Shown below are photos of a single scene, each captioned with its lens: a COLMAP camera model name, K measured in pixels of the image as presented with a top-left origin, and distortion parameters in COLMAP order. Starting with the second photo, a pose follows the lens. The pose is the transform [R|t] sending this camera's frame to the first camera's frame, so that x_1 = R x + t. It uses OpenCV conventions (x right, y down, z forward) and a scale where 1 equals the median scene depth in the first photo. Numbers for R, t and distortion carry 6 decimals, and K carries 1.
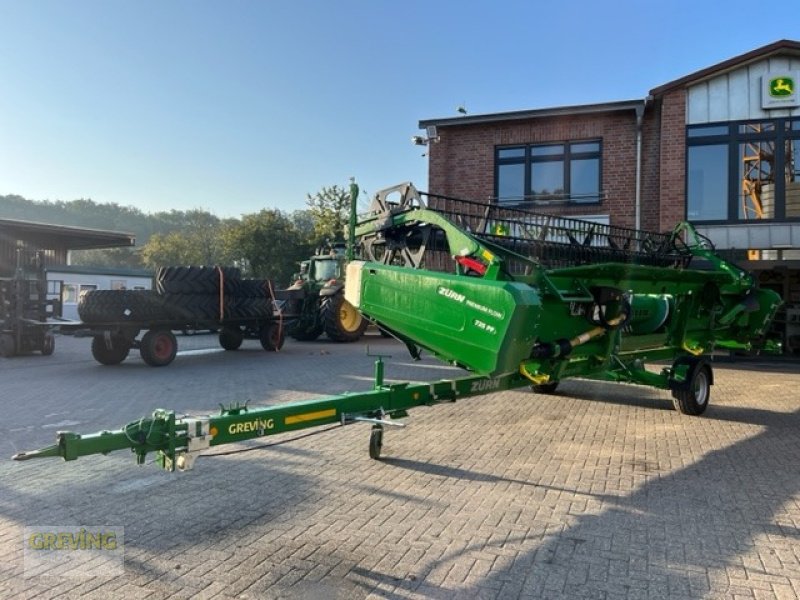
lens RADIAL K [[604.6, 0, 400.6], [0, 604.6, 298.9], [0, 0, 1]] dist [0.057133, -0.089462]
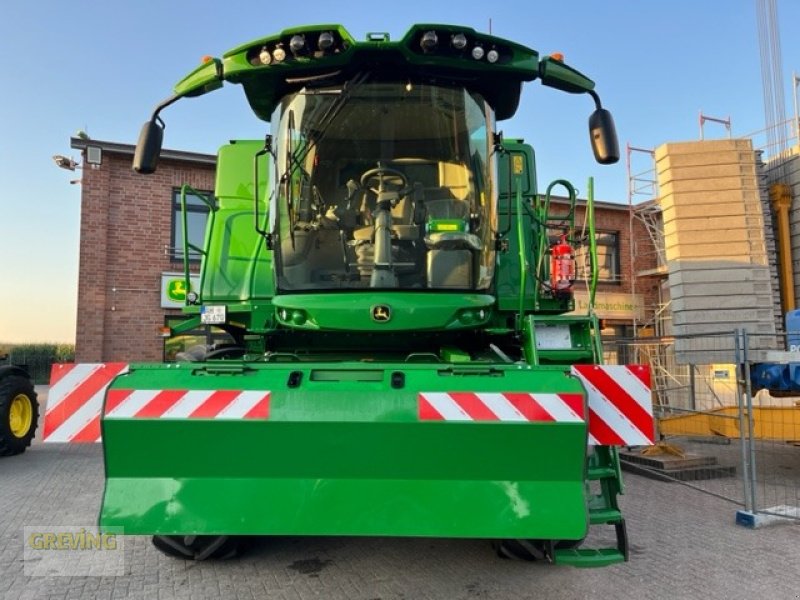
lens RADIAL K [[604.6, 0, 400.8], [0, 604.6, 305.6], [0, 0, 1]] dist [0.057133, -0.089462]
pose [[0.730256, 0.045330, 0.681668, -0.210004], [0.014392, 0.996554, -0.081687, -0.014401], [-0.683022, 0.069463, 0.727087, 0.194111]]
